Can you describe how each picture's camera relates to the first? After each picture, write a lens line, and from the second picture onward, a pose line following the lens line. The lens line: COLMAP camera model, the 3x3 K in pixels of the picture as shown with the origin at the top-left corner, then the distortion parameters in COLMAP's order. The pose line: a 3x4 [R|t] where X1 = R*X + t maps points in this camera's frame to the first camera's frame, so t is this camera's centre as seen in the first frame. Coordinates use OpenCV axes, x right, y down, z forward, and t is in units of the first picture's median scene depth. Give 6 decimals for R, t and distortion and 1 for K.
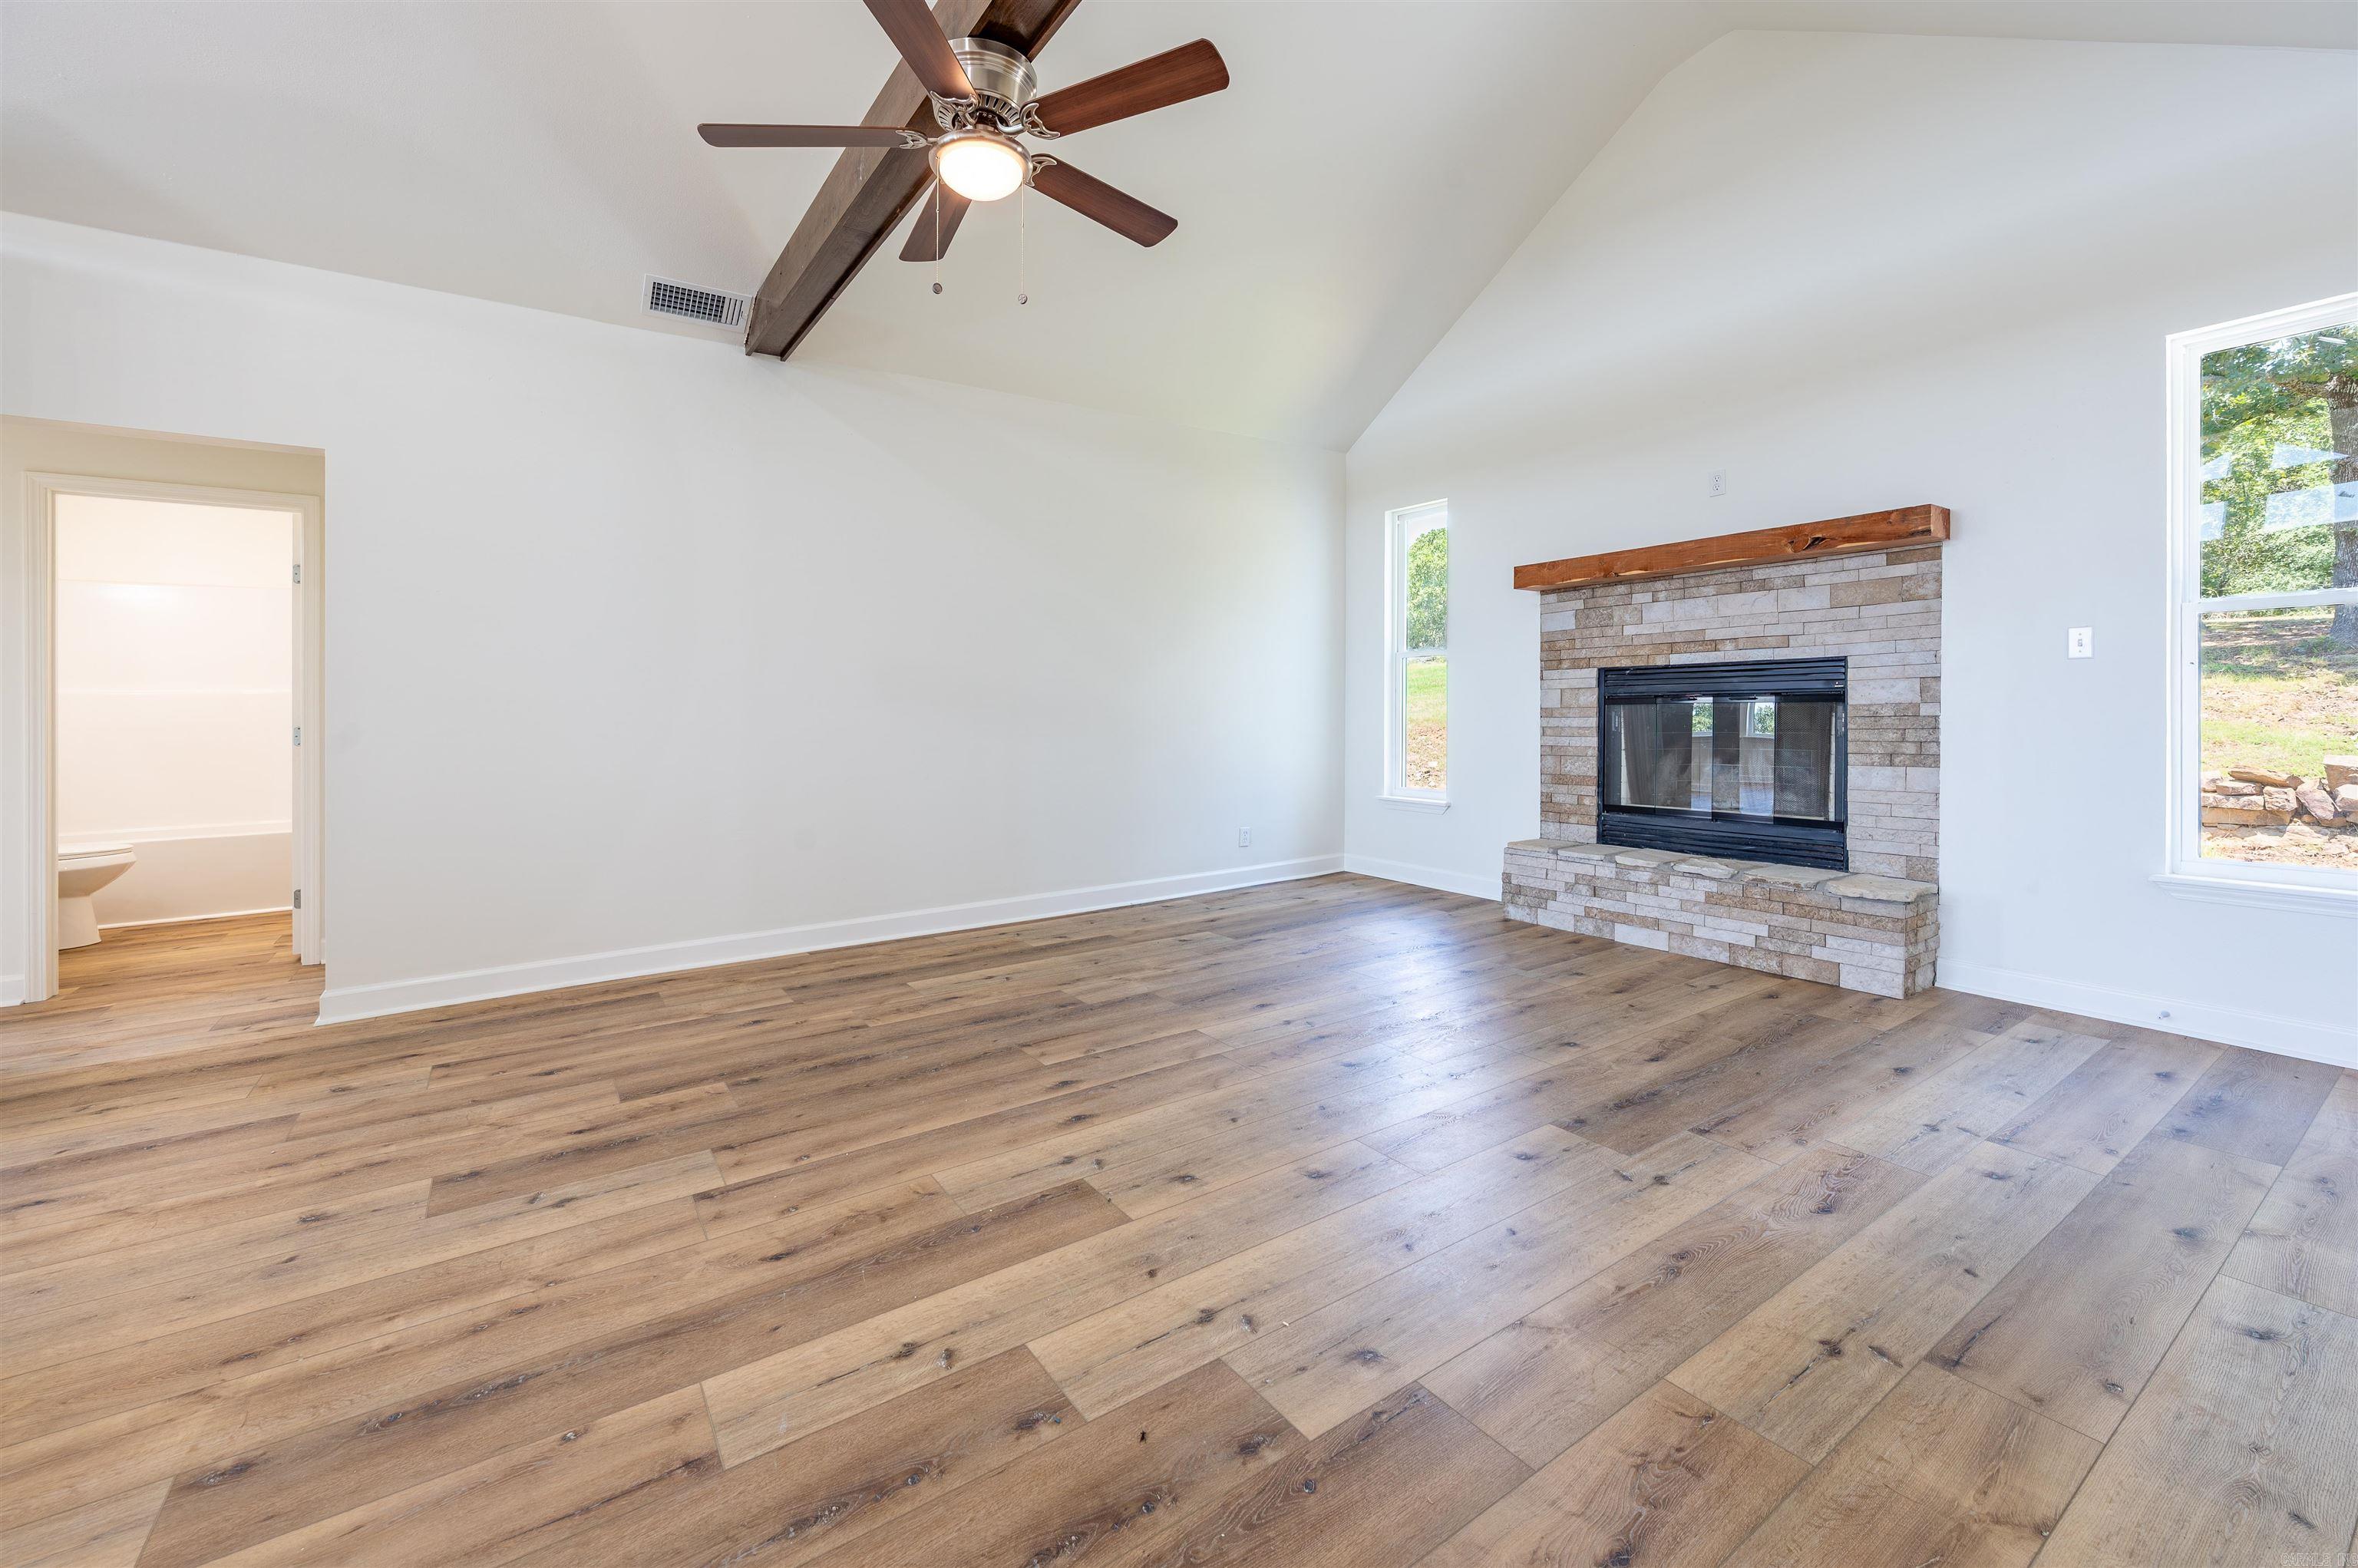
lens RADIAL K [[954.2, 0, 1165.1], [0, 954.2, 712.9], [0, 0, 1]] dist [-0.000743, 0.000335]
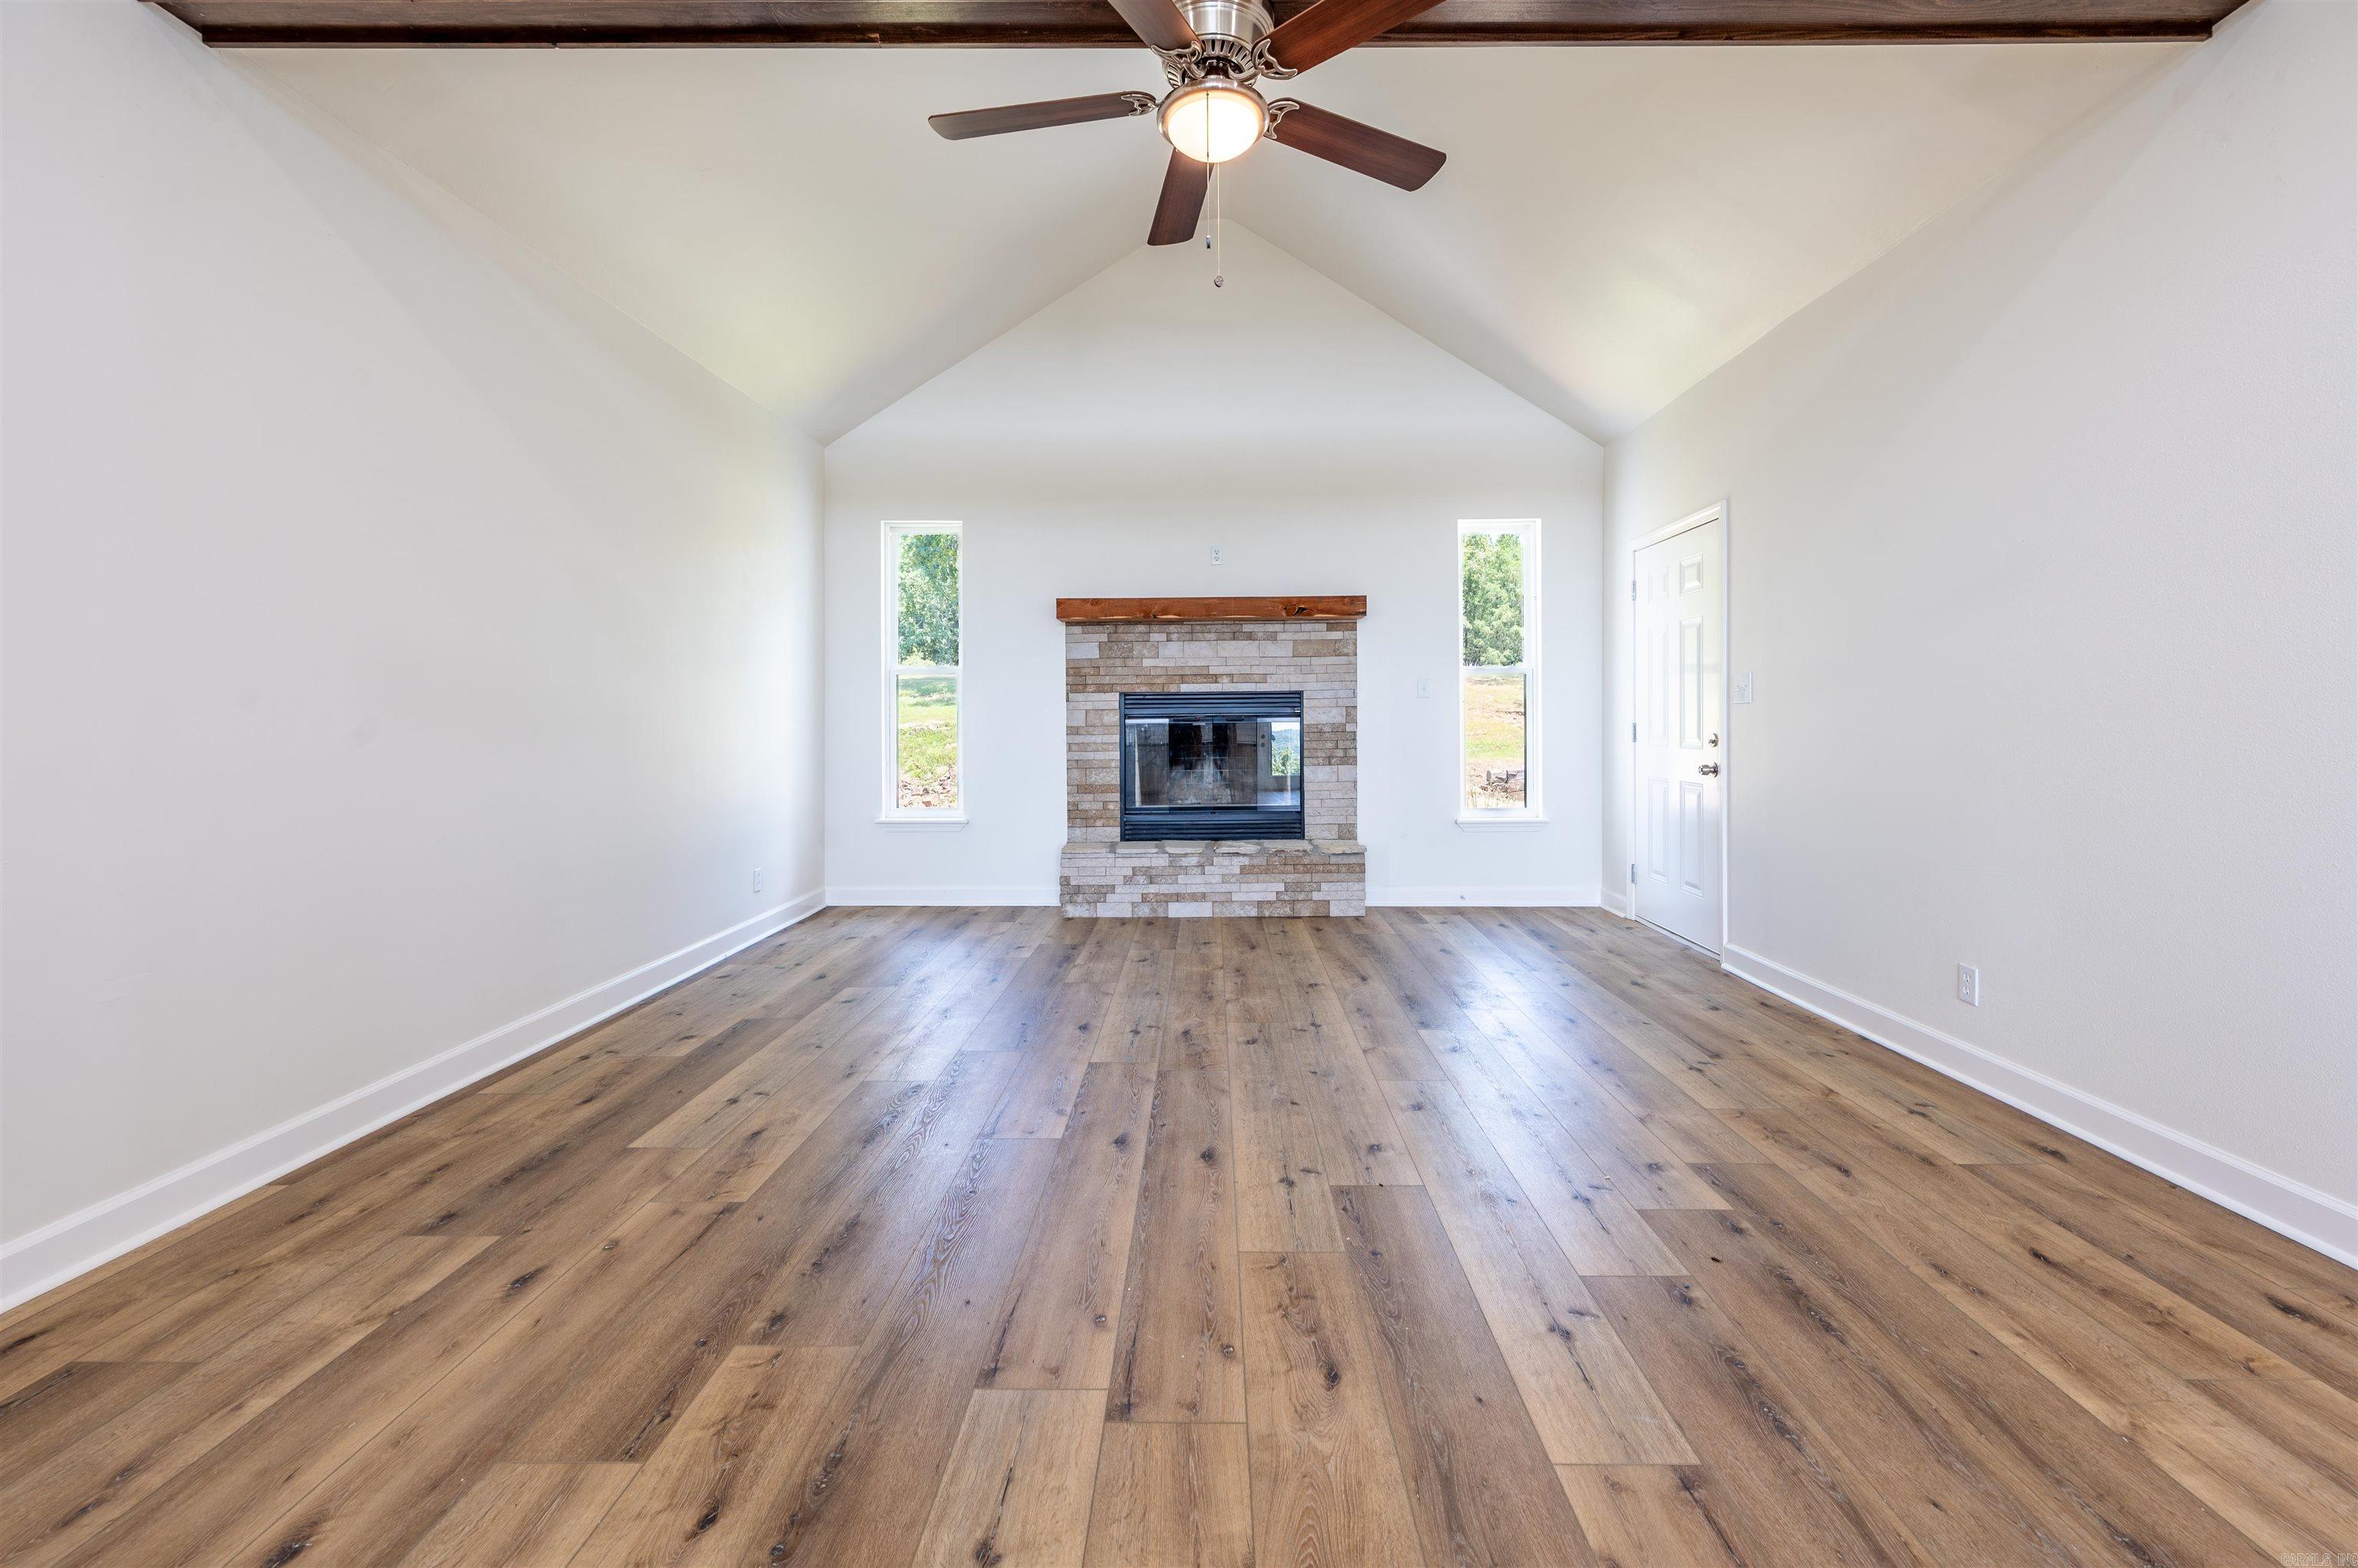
lens RADIAL K [[954.2, 0, 1197.1], [0, 954.2, 736.1], [0, 0, 1]] dist [-0.000743, 0.000335]
pose [[0.569744, -0.005349, 0.821805, -0.549095], [0.003257, 0.999986, 0.004250, 0.002232], [-0.821816, 0.000255, 0.569754, 0.294441]]
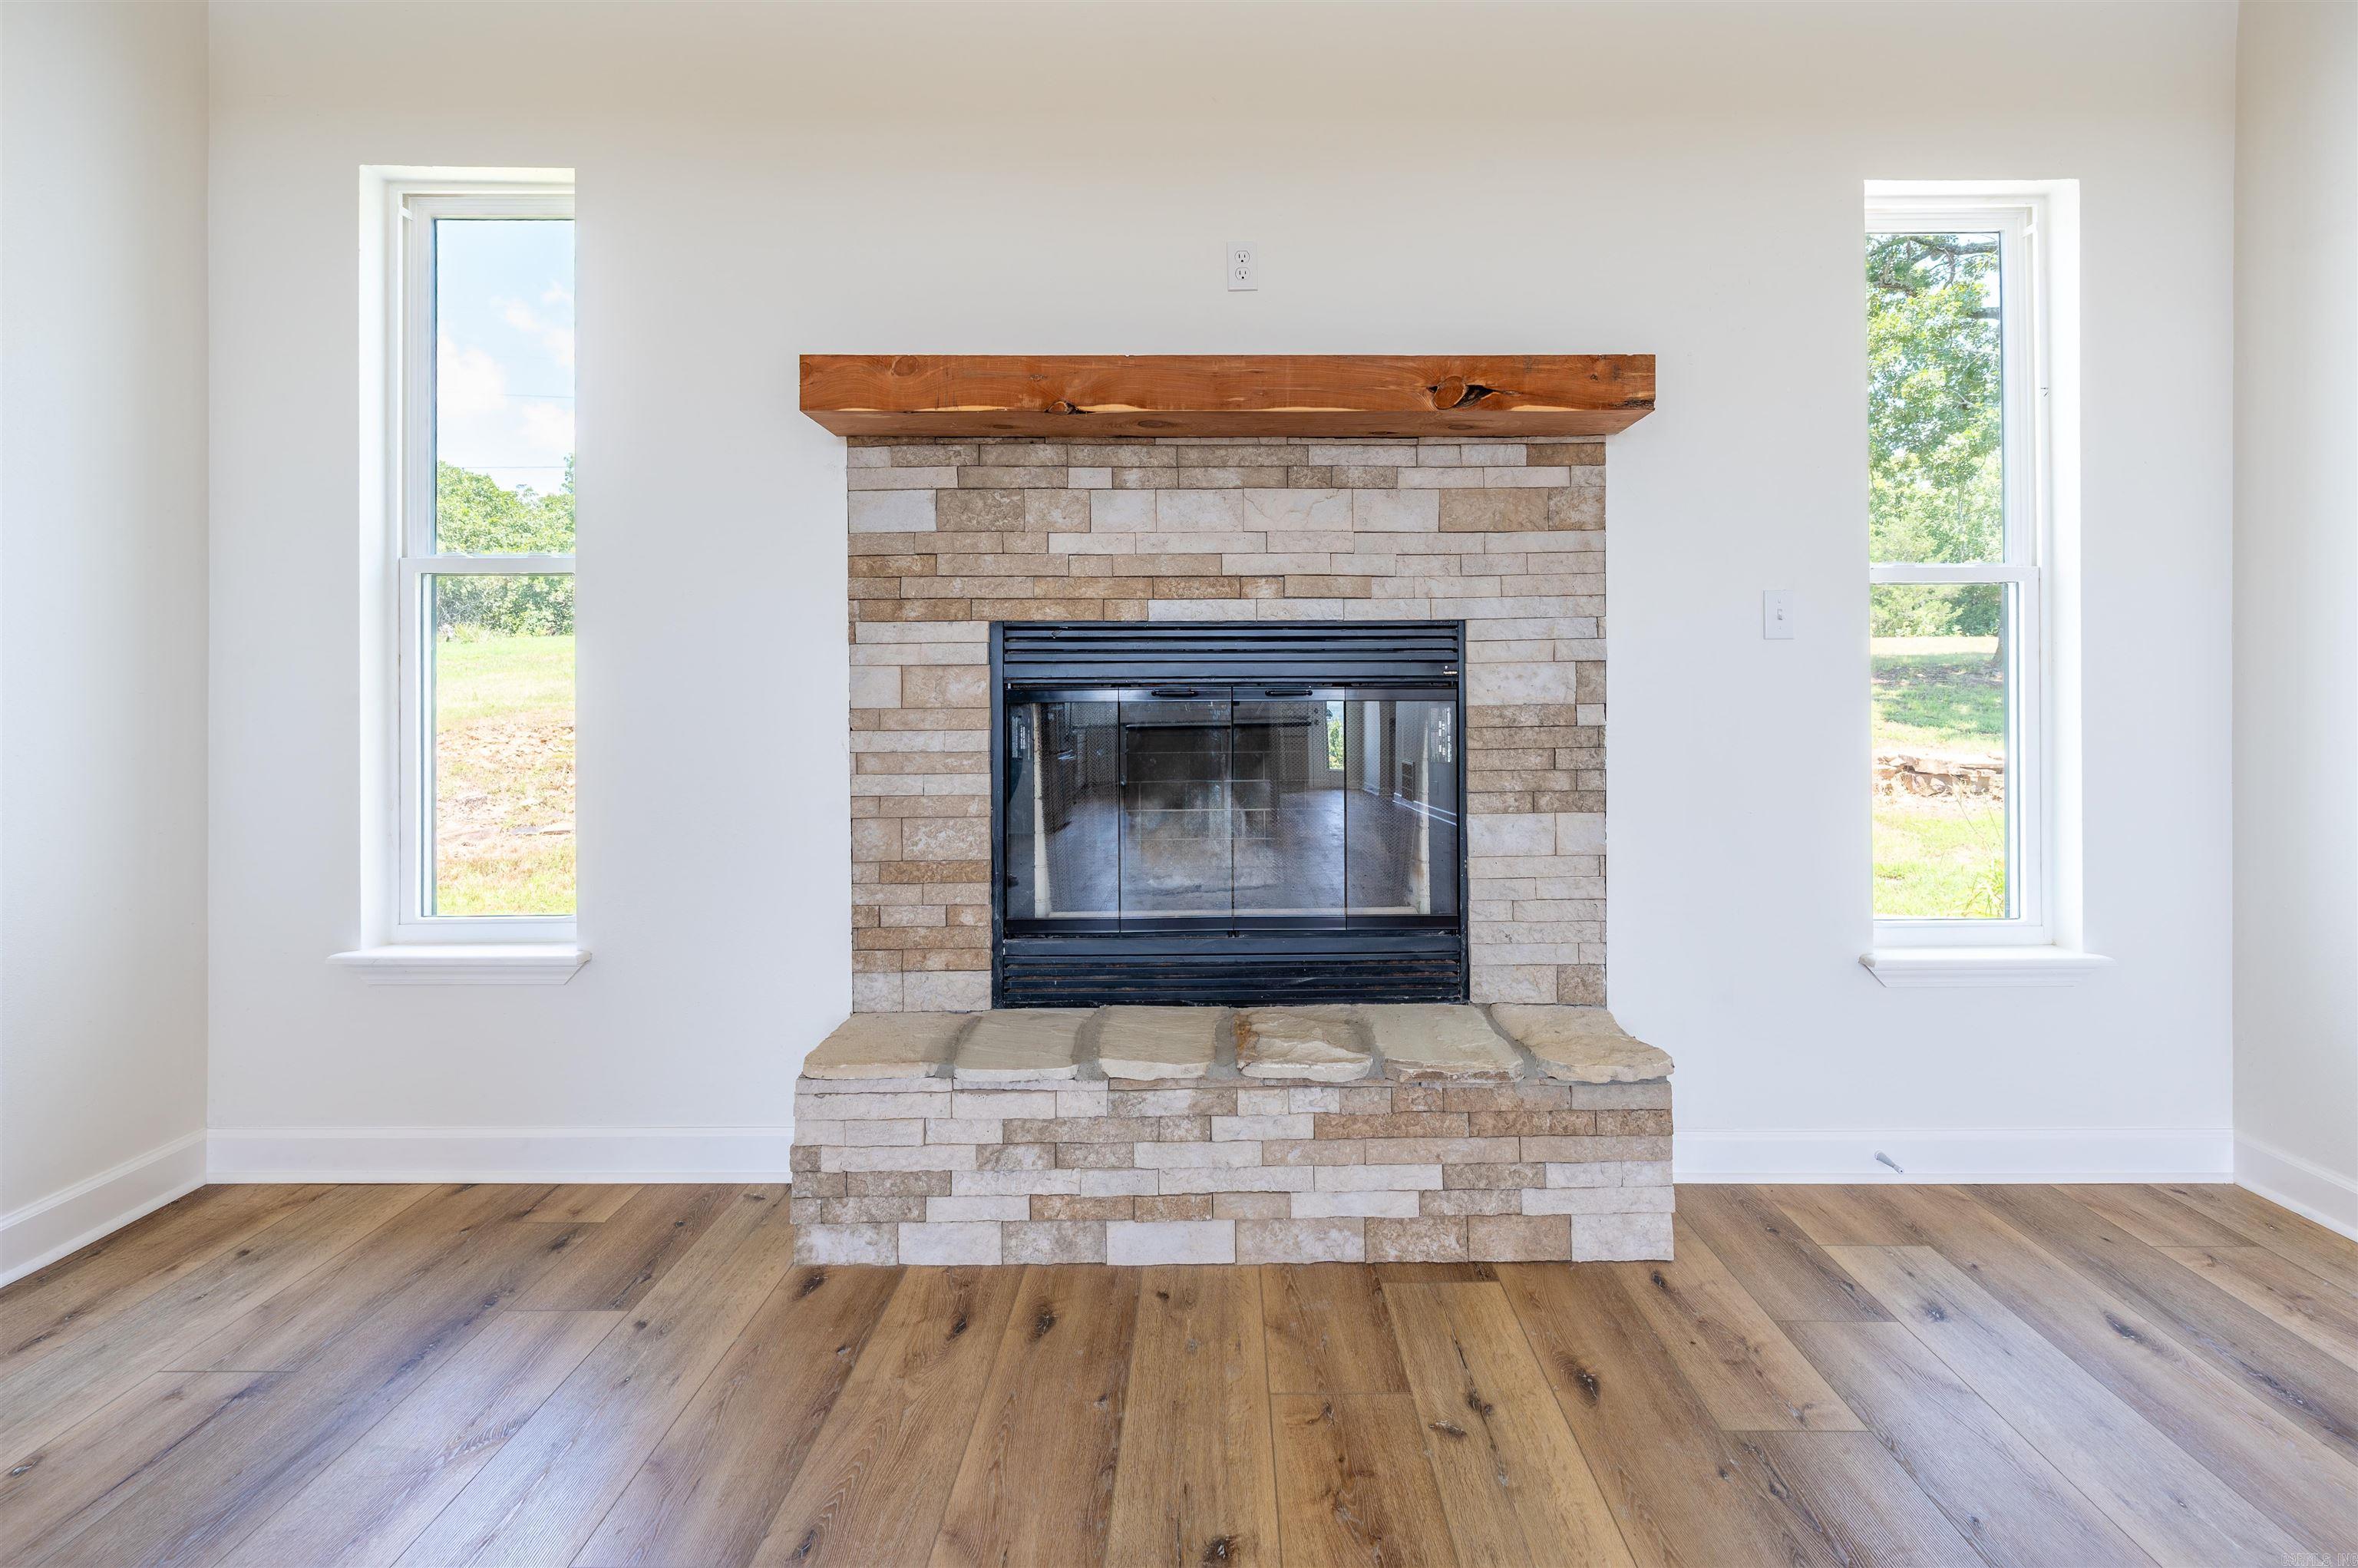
lens RADIAL K [[954.2, 0, 1210.7], [0, 954.2, 709.9], [0, 0, 1]] dist [-0.000743, 0.000335]
pose [[0.553486, -0.007804, 0.832822, 0.157867], [-0.000219, 0.999955, 0.009516, -0.011308], [-0.832859, -0.005449, 0.553459, 0.784238]]
